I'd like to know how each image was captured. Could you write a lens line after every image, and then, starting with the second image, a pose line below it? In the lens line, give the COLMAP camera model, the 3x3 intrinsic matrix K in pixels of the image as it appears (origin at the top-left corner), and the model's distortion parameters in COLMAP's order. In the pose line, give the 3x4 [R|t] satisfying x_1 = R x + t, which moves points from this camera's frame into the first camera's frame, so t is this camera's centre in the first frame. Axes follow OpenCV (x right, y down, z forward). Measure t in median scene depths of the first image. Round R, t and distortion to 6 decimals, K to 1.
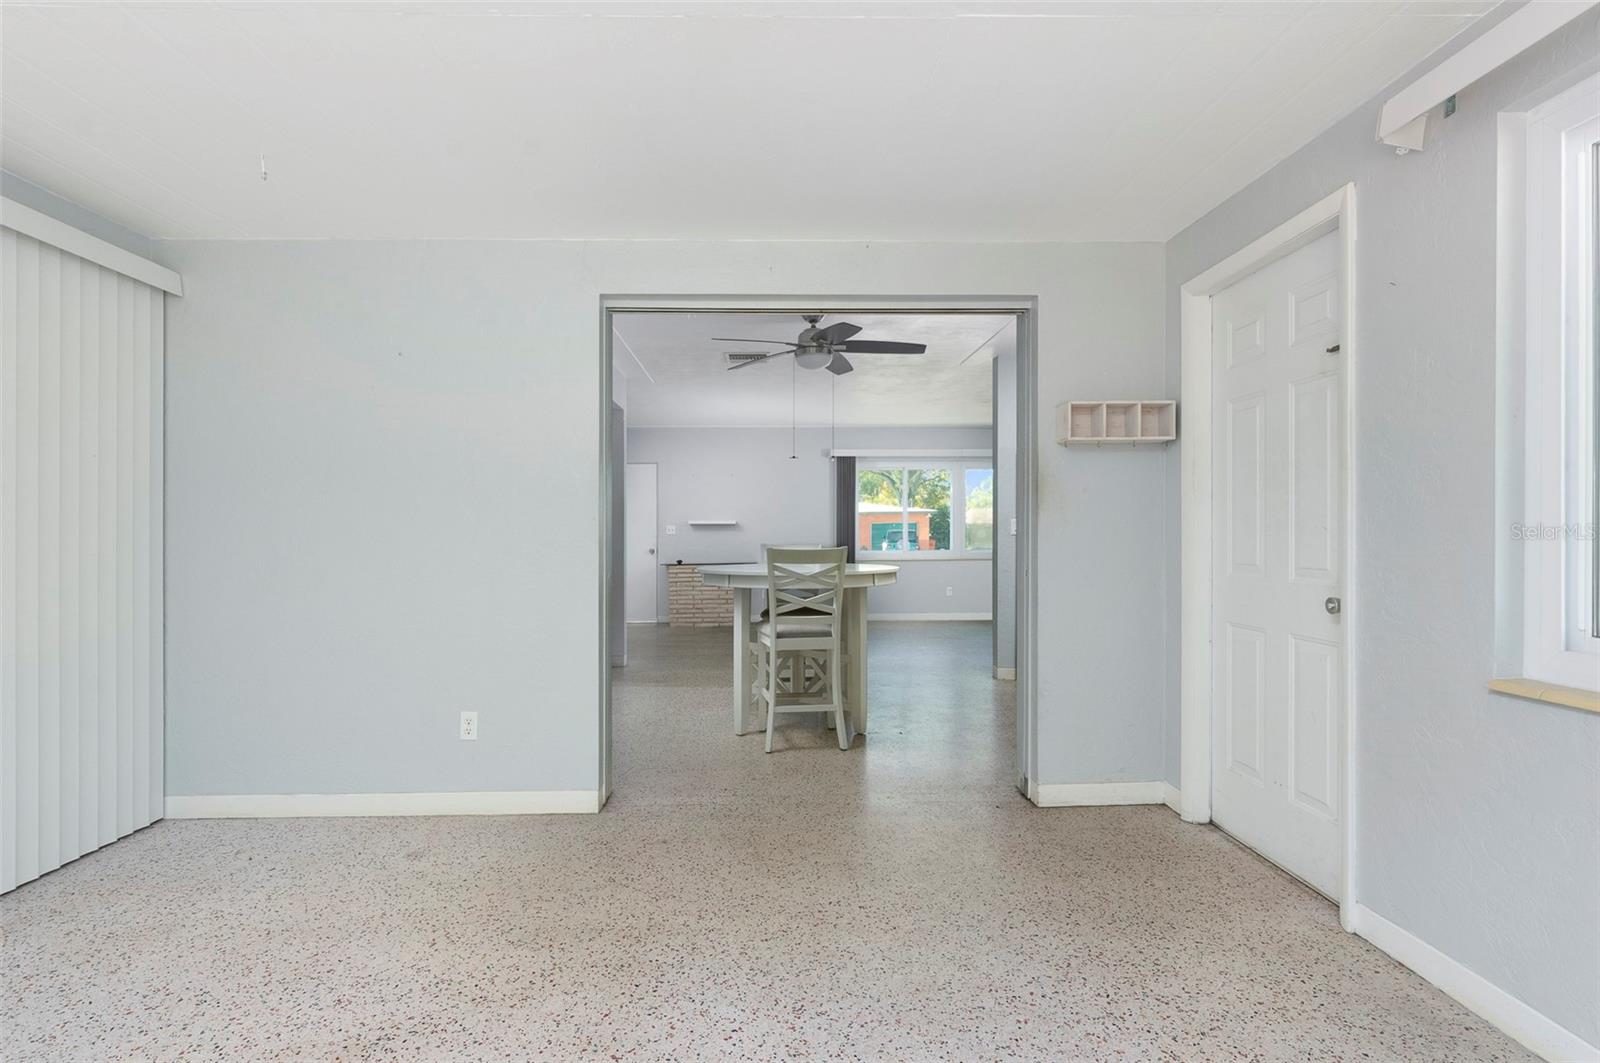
lens RADIAL K [[827.9, 0, 750.1], [0, 827.9, 531.3], [0, 0, 1]] dist [-0.016019, 0.000284]
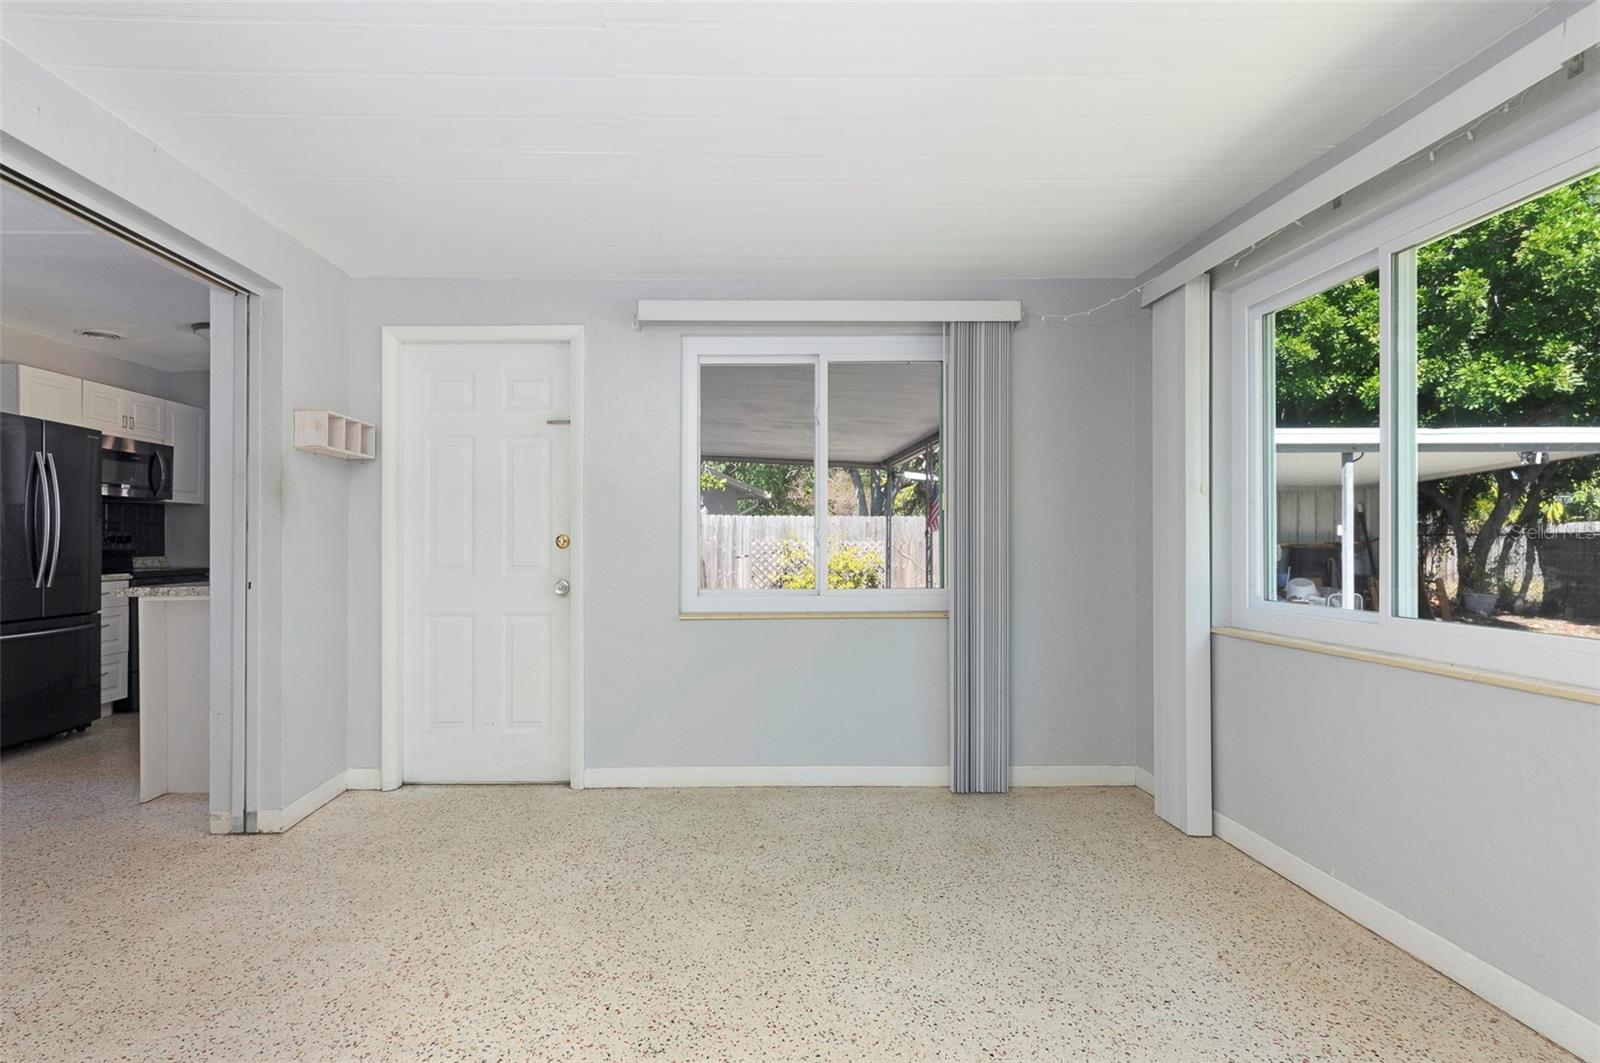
lens RADIAL K [[837.2, 0, 800.0], [0, 837.2, 531.5], [0, 0, 1]] dist [-0.001562, -0.000373]
pose [[-0.080261, 0.009607, 0.996728, -0.879445], [-0.000828, 0.999953, -0.009705, -0.002222], [-0.996774, -0.001604, -0.080249, 0.653224]]
